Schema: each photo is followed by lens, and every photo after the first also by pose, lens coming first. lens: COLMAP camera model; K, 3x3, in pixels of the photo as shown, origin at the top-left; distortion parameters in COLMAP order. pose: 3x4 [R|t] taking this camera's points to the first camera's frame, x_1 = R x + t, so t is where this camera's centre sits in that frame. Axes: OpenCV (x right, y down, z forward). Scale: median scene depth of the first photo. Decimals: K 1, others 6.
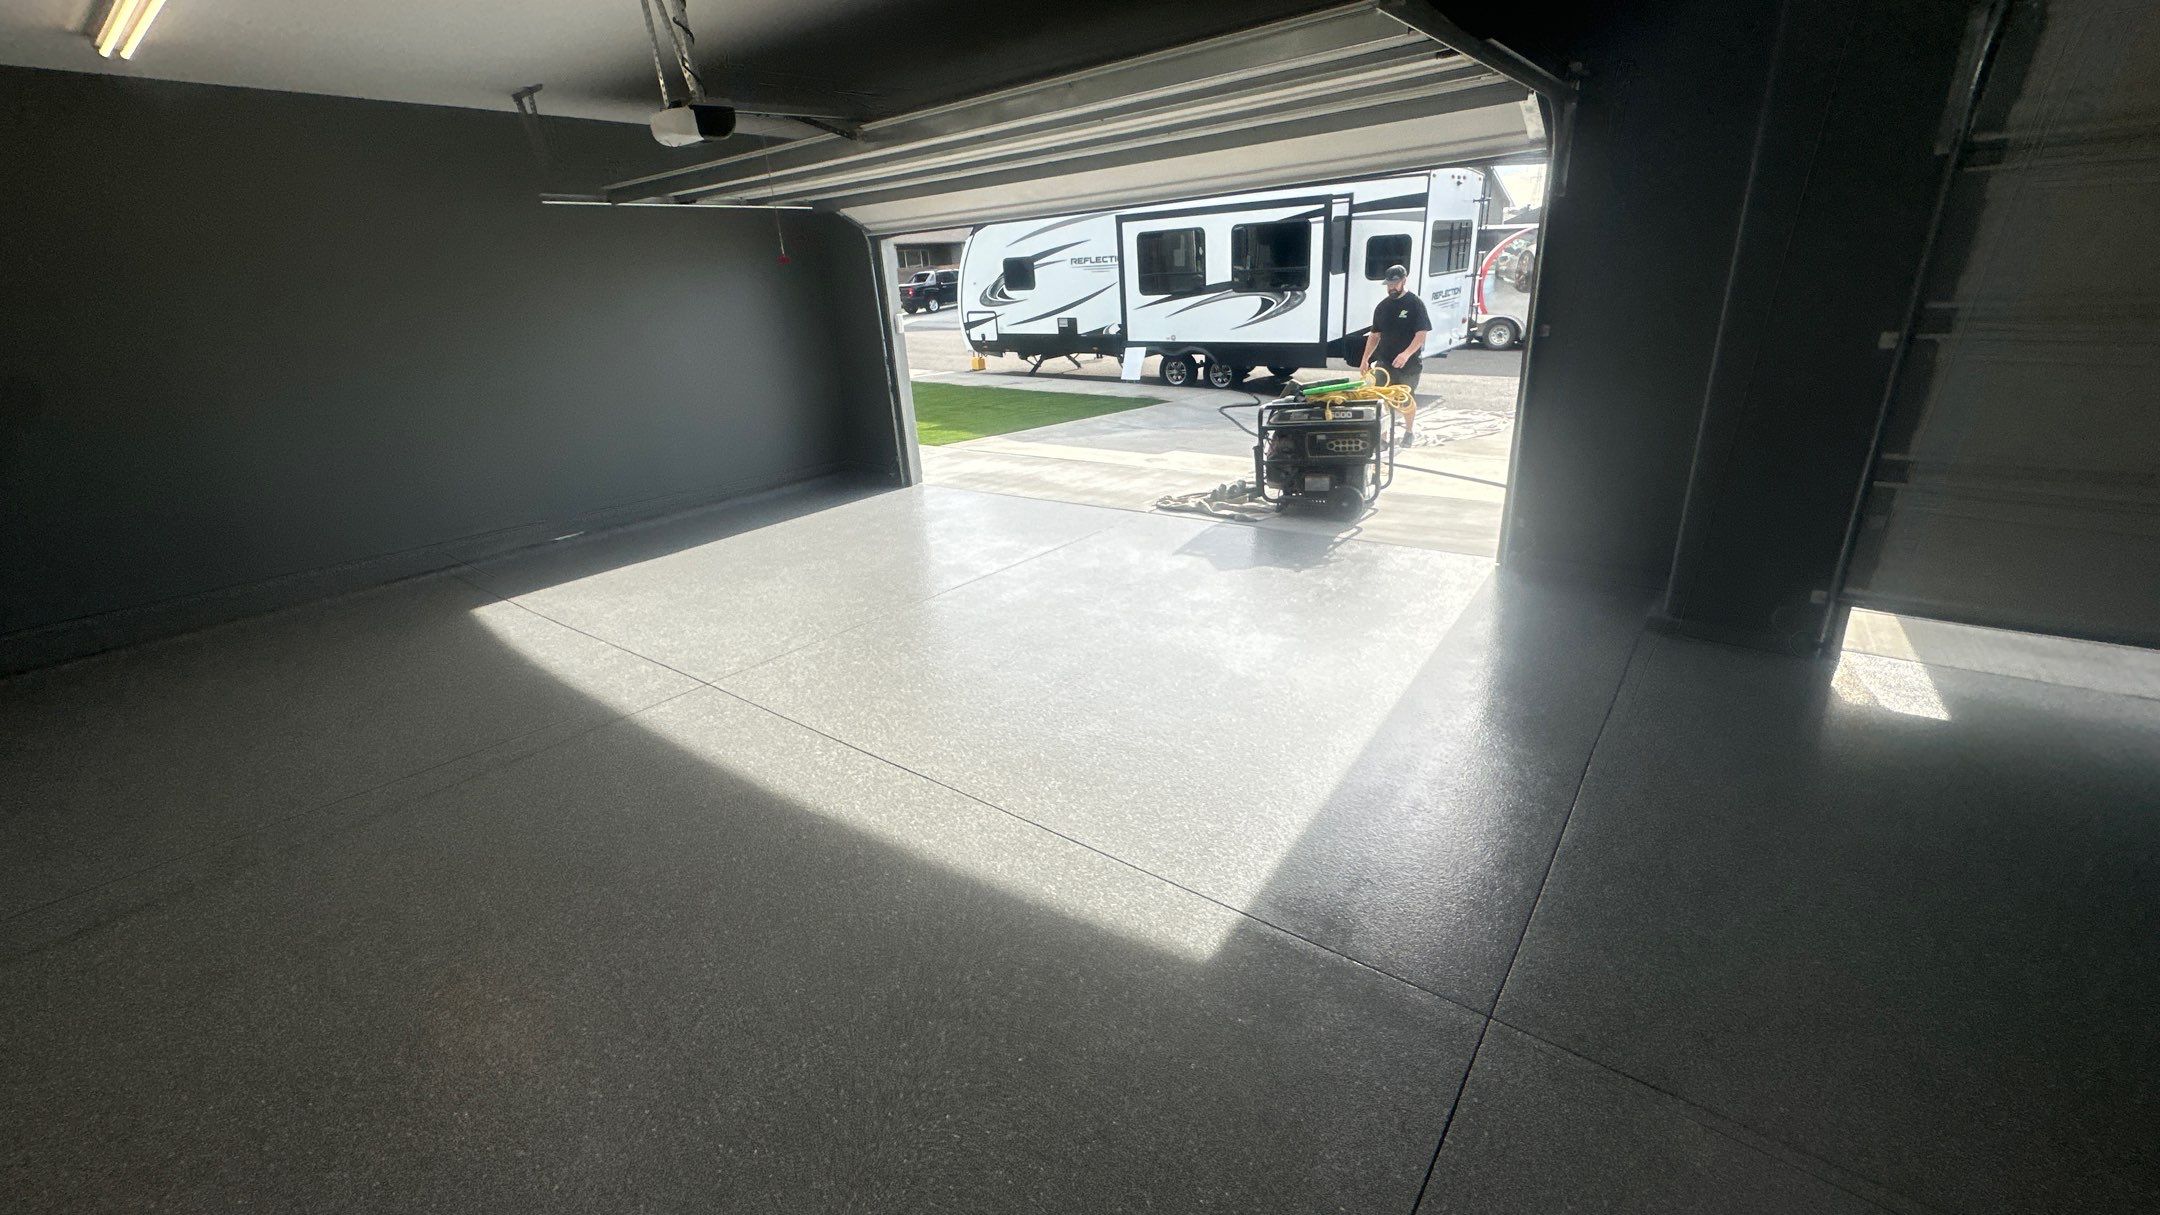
lens RADIAL K [[862.4, 0, 1080.0], [0, 862.4, 607.5], [0, 0, 1]] dist [-0.000525, -0.000068]
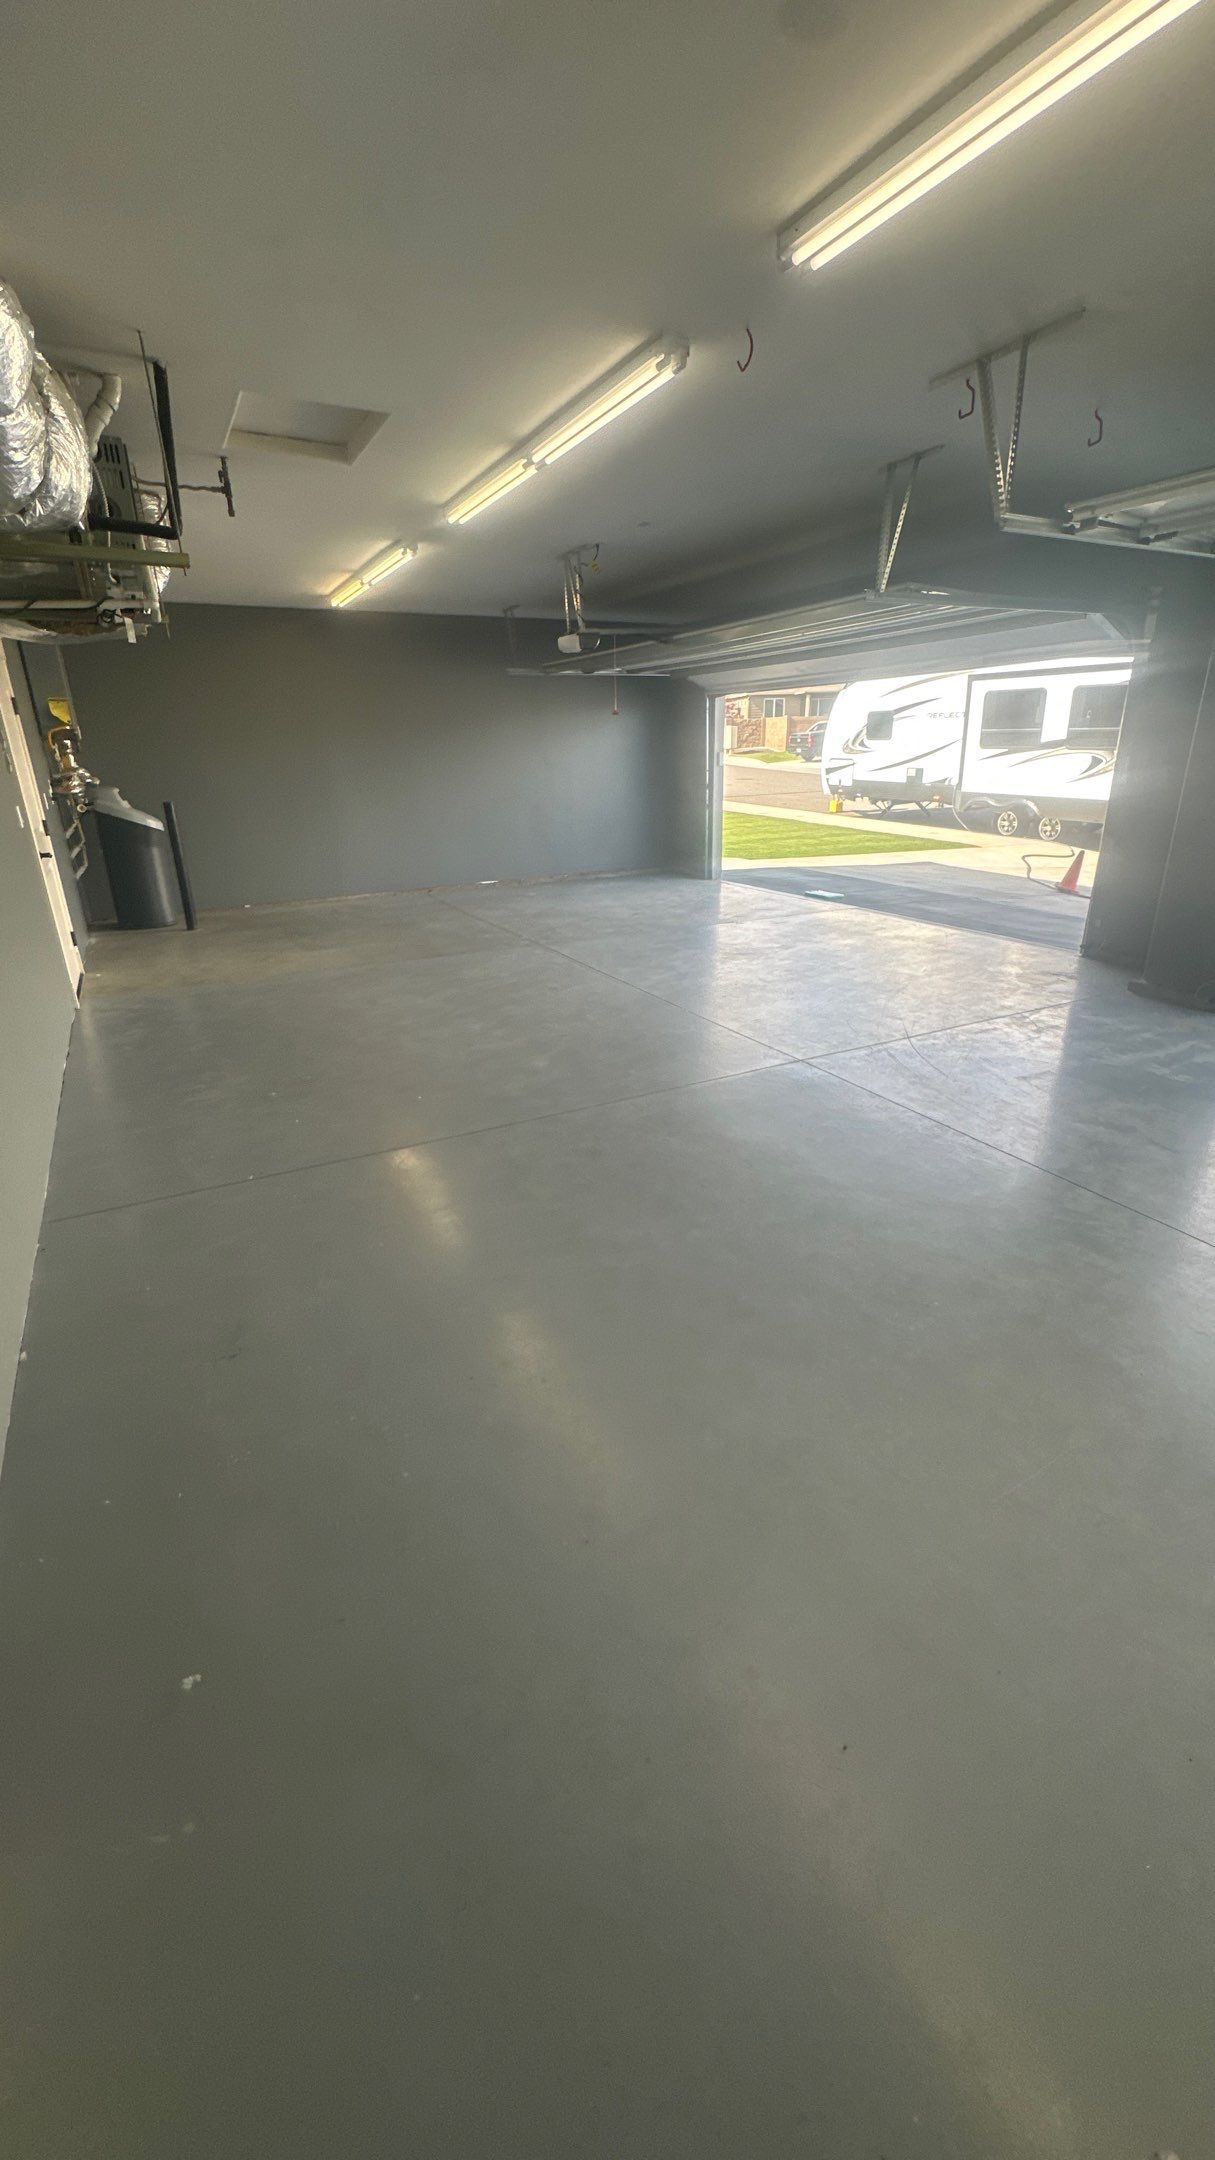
lens RADIAL K [[862.4, 0, 607.5], [0, 862.4, 1080.0], [0, 0, 1]] dist [-0.000525, -0.000068]
pose [[0.914221, 0.181092, -0.362498, 0.113743], [-0.172156, 0.983413, 0.057103, 0.066949], [0.366827, 0.010202, 0.930233, -0.179134]]
